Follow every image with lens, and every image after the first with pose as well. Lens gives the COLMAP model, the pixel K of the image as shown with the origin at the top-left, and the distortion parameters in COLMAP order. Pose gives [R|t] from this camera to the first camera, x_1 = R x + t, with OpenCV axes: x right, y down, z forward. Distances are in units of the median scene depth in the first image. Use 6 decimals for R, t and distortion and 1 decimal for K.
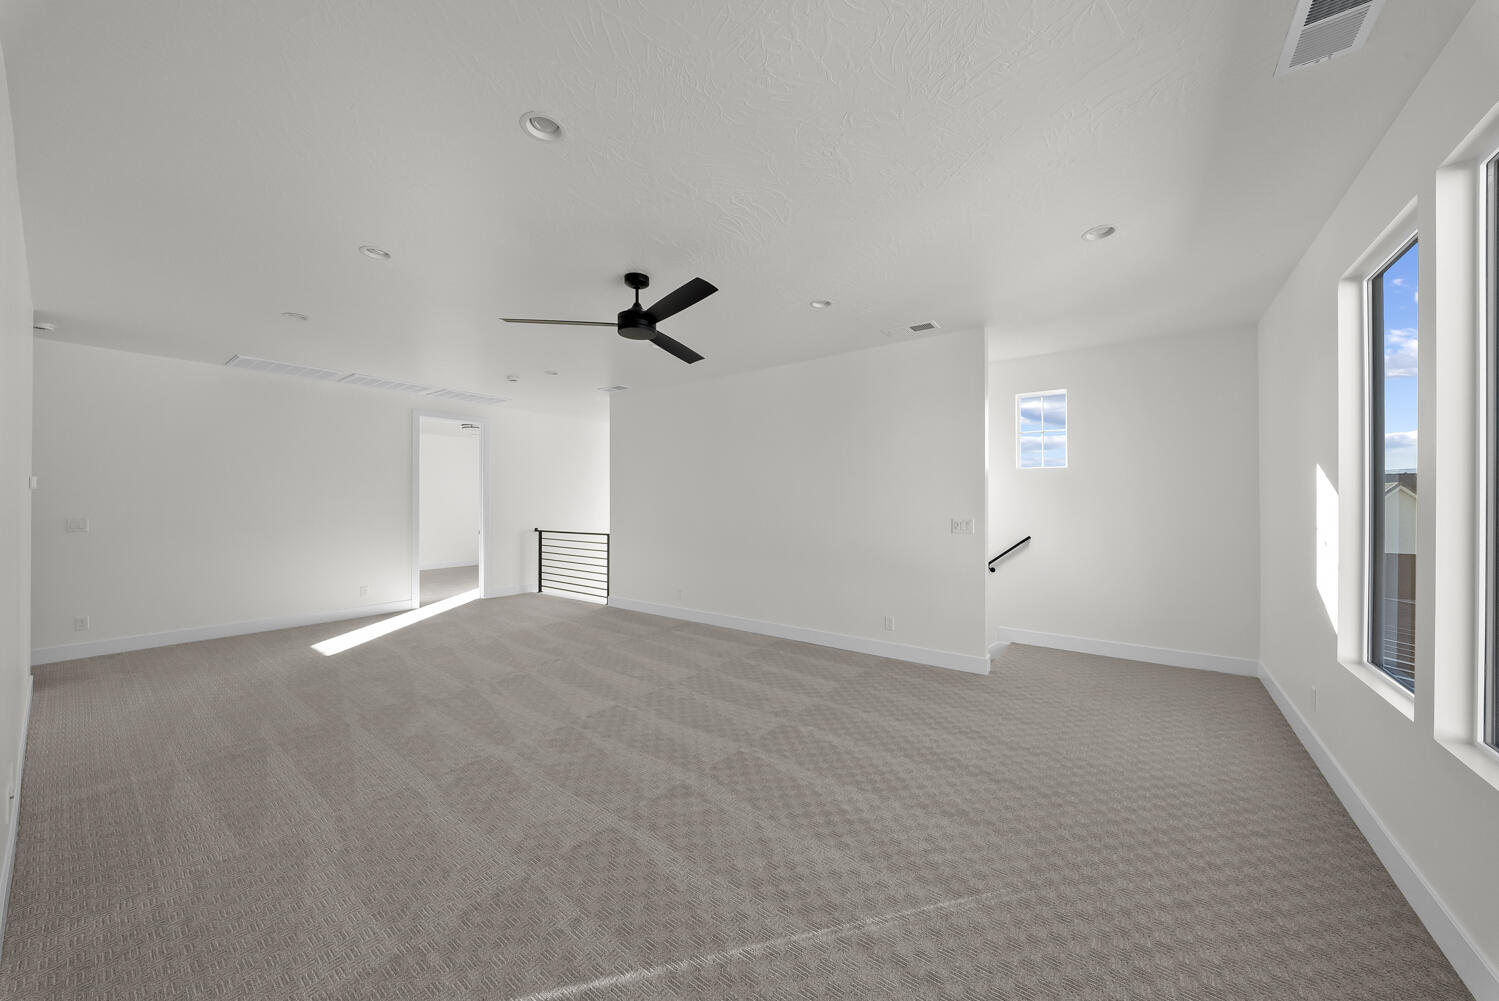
lens RADIAL K [[527.8, 0, 750.1], [0, 527.8, 500.1], [0, 0, 1]] dist [0.000721, -0.001233]
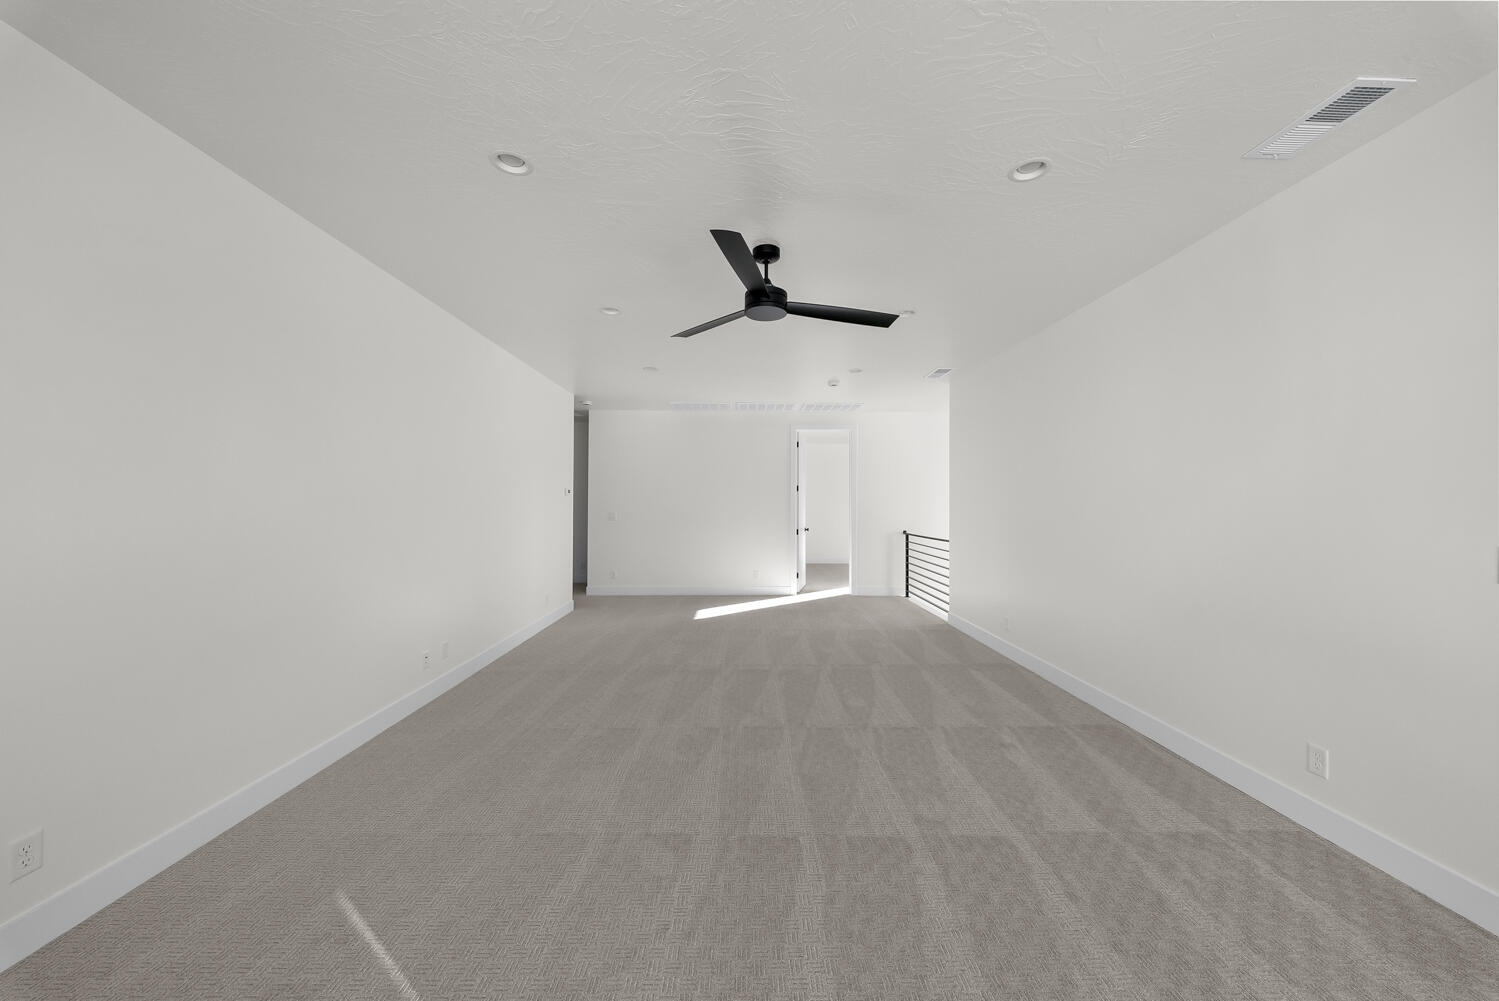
lens RADIAL K [[527.8, 0, 748.7], [0, 527.8, 500.3], [0, 0, 1]] dist [0.000721, -0.001233]
pose [[0.607959, -0.001722, -0.793967, 0.253752], [-0.002173, 0.999990, -0.003833, 0.001306], [0.793966, 0.004056, 0.607949, 0.235121]]
